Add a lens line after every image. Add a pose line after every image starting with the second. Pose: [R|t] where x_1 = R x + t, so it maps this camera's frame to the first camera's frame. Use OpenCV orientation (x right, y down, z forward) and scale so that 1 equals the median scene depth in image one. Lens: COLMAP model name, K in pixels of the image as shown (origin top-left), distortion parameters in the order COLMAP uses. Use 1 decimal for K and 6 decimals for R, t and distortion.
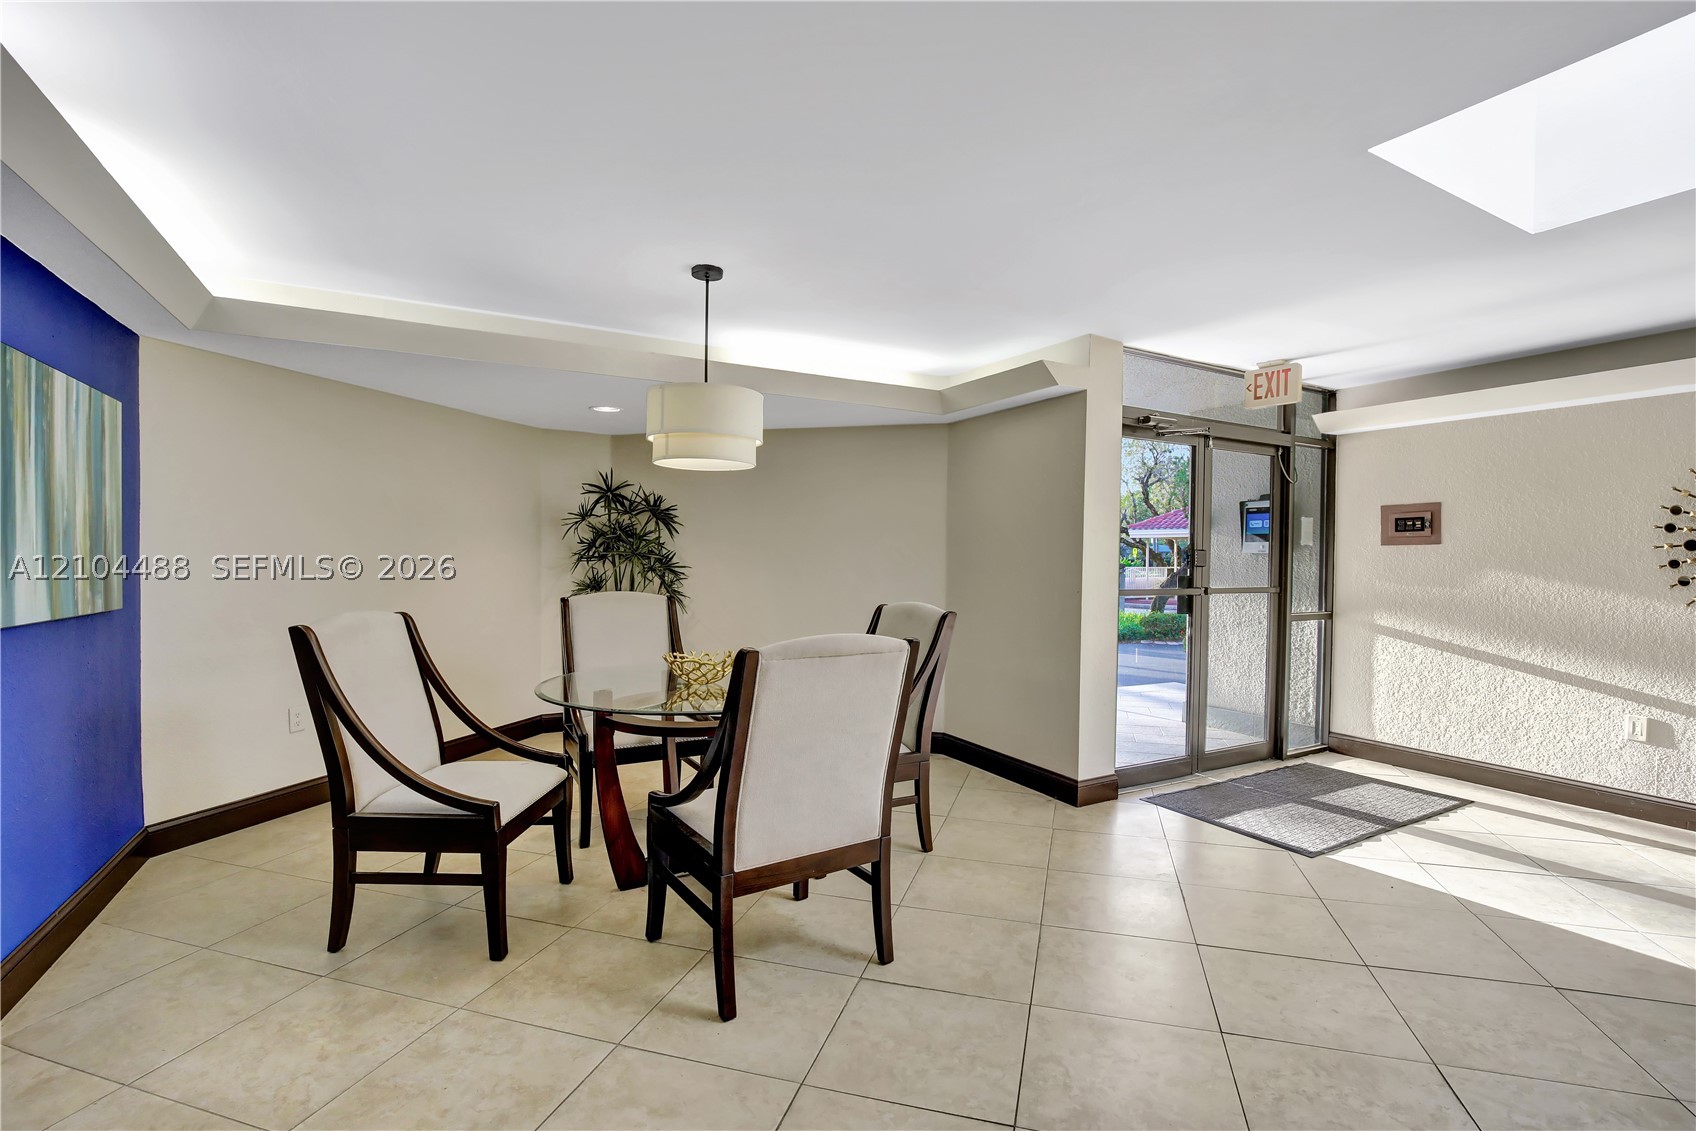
lens RADIAL K [[776.0, 0, 848.0], [0, 776.0, 565.5], [0, 0, 1]] dist [-0.023433, 0.000086]
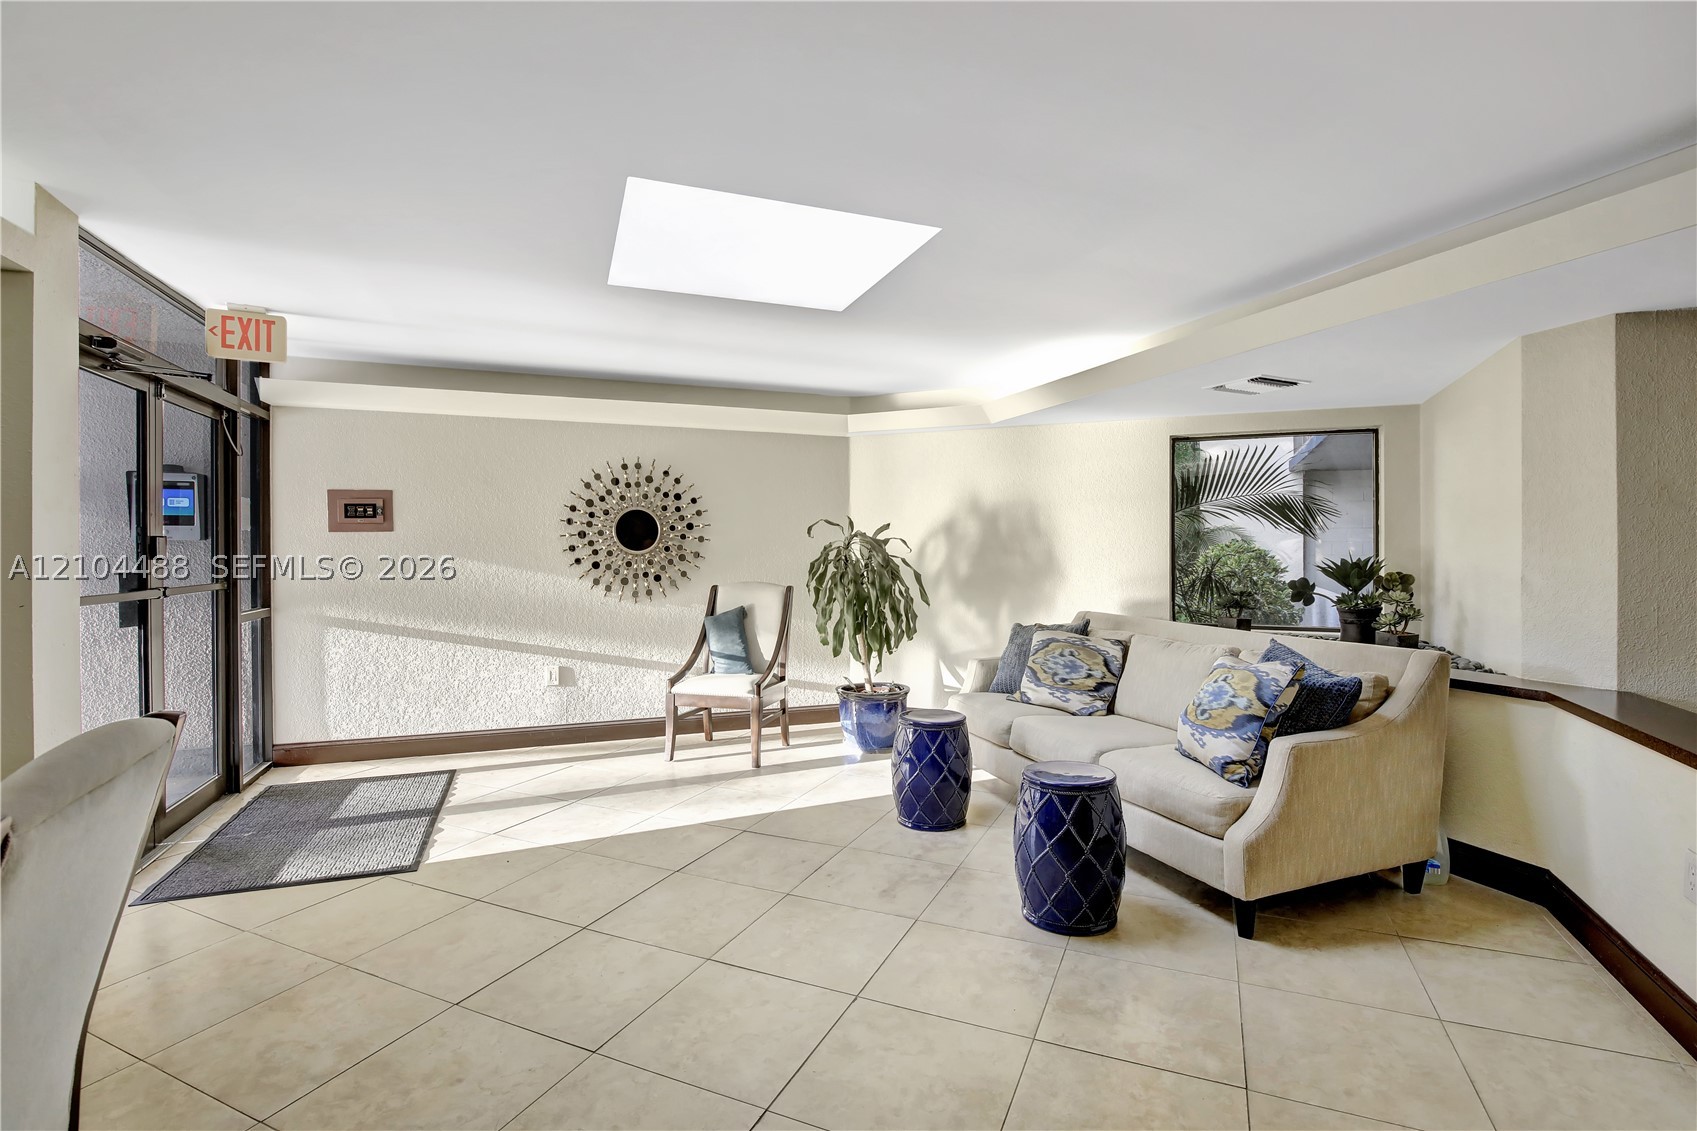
lens RADIAL K [[804.4, 0, 854.9], [0, 804.4, 549.6], [0, 0, 1]] dist [-0.023368, 0.000146]
pose [[0.123953, -0.013676, 0.992194, -0.211298], [0.013763, 0.999833, 0.012062, -0.008347], [-0.992193, 0.012161, 0.124121, 0.267165]]
